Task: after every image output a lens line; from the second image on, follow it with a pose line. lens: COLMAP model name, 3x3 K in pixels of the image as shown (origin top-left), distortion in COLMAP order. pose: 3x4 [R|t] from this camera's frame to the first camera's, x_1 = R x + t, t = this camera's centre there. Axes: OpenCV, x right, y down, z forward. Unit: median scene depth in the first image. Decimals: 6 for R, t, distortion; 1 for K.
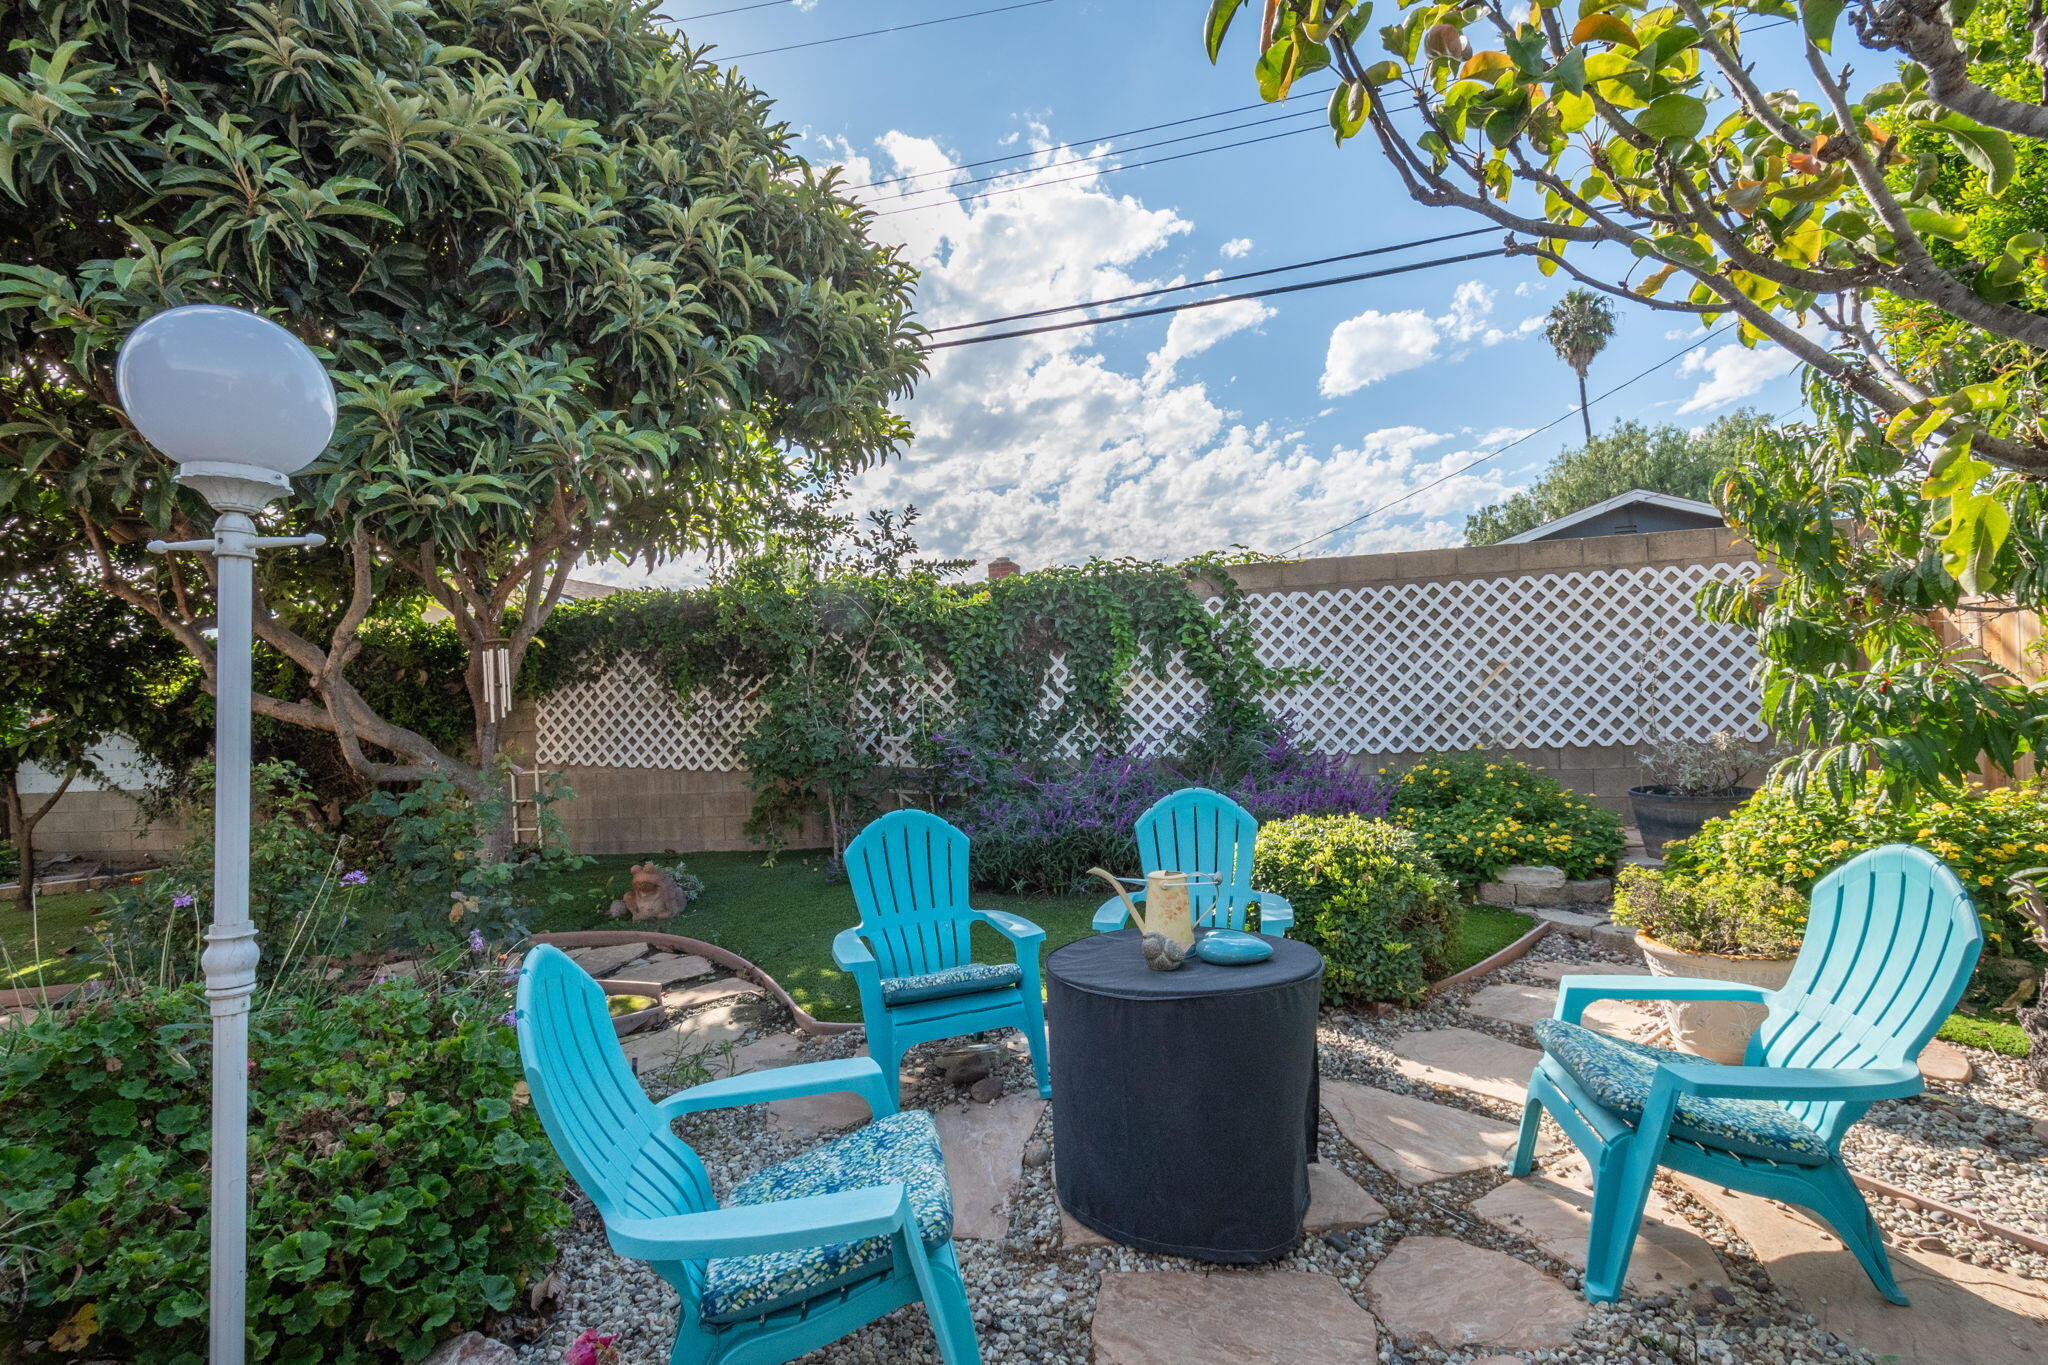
lens RADIAL K [[962.0, 0, 1025.9], [0, 962.0, 690.5], [0, 0, 1]] dist [0.014580, -0.000100]
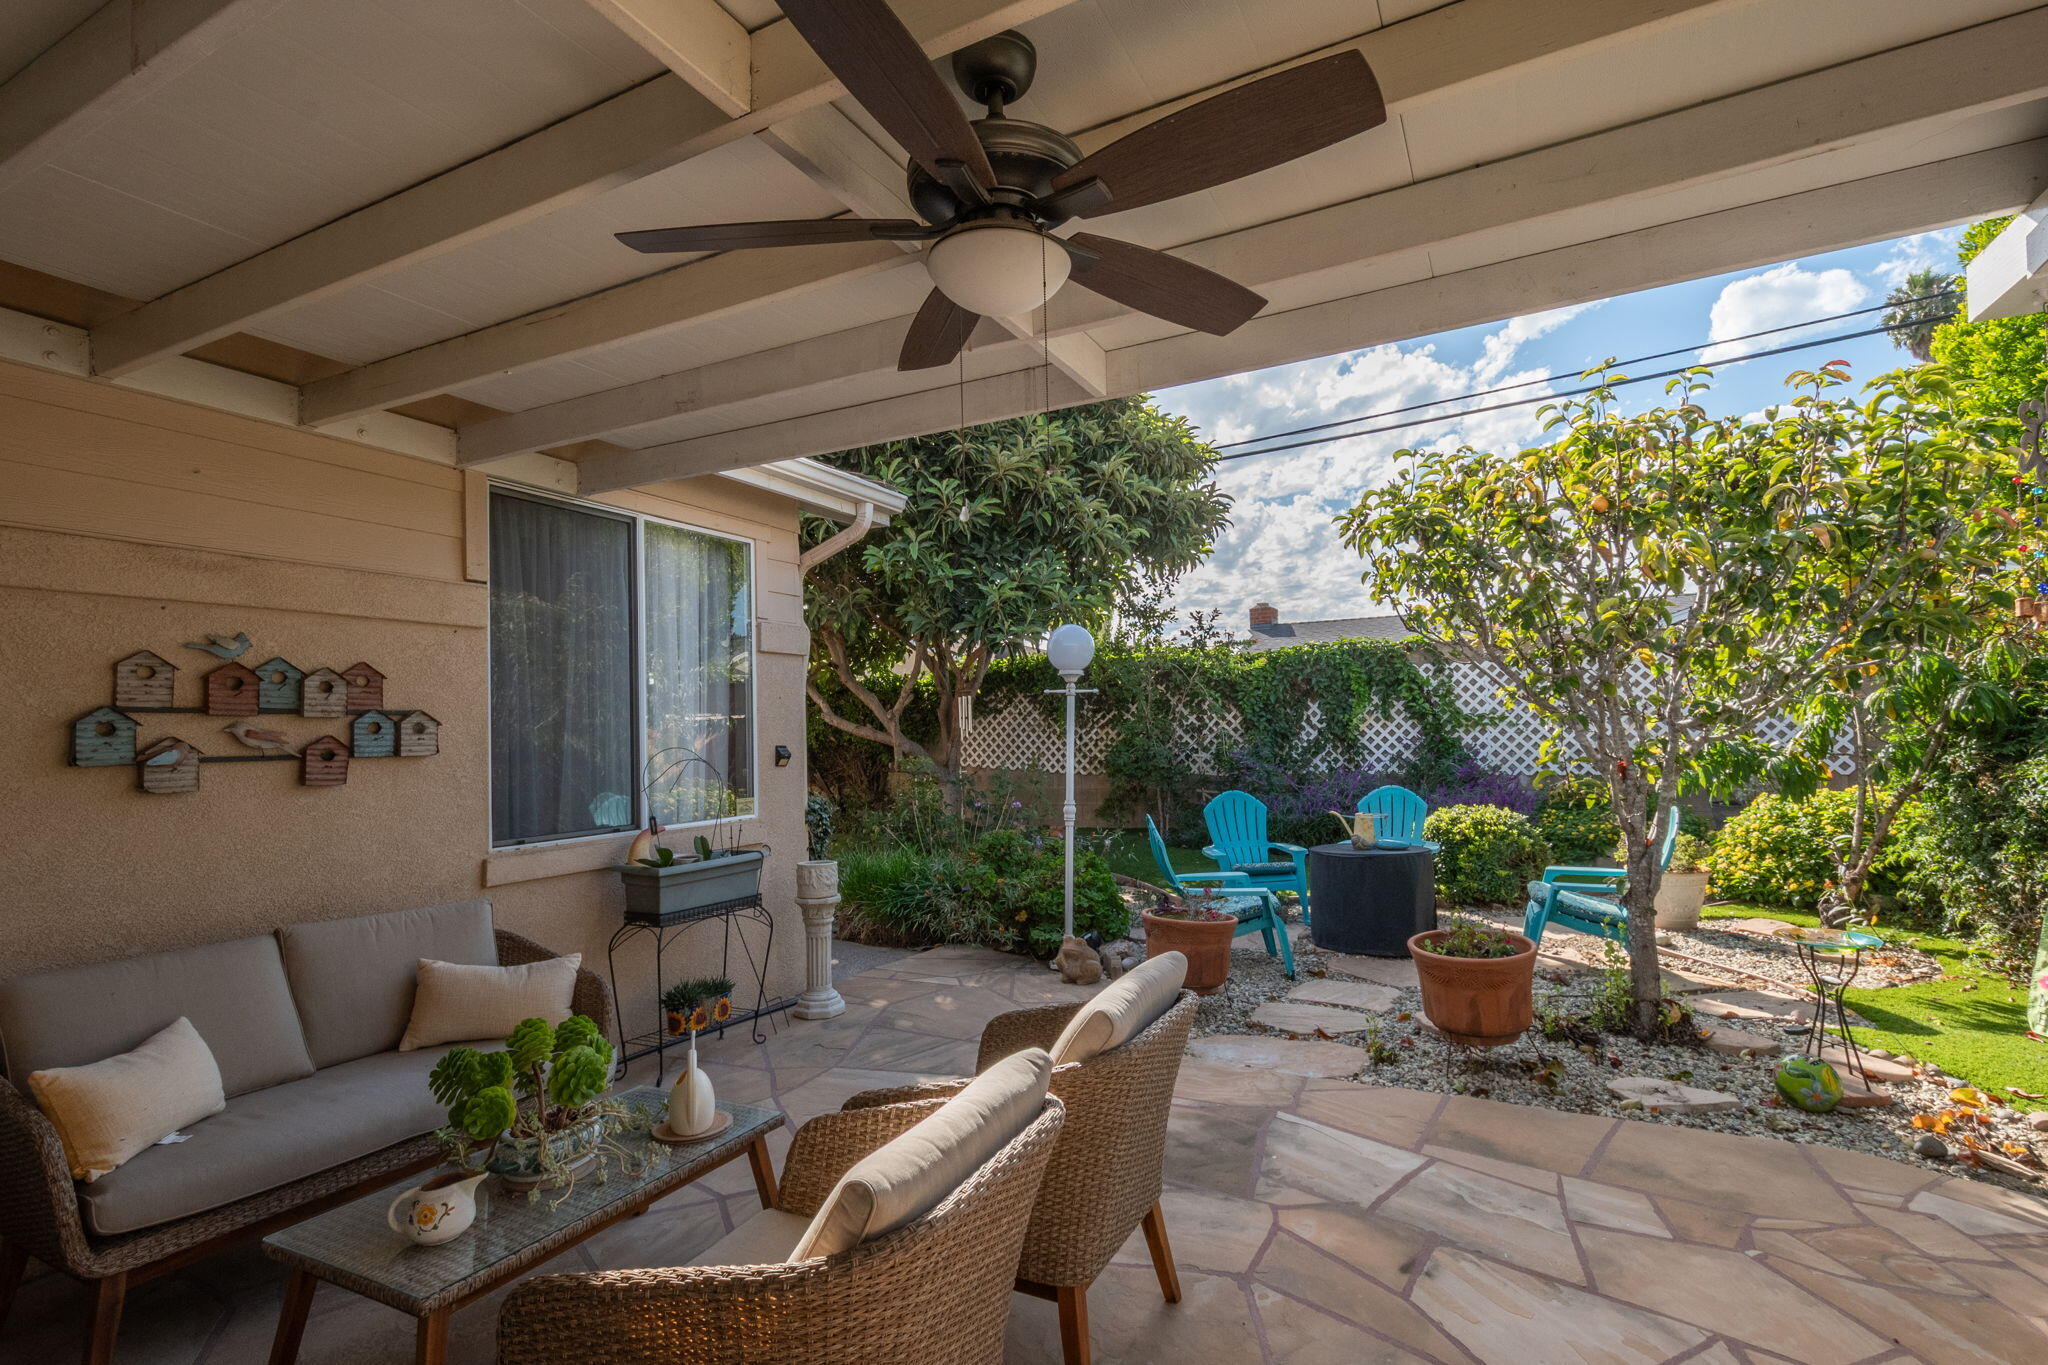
lens RADIAL K [[962.0, 0, 1035.0], [0, 962.0, 712.4], [0, 0, 1]] dist [0.014580, -0.000100]
pose [[0.970406, 0.014696, -0.241033, -0.025698], [-0.014394, 0.999892, 0.003015, -0.019832], [0.241052, 0.000543, 0.970512, -0.546039]]
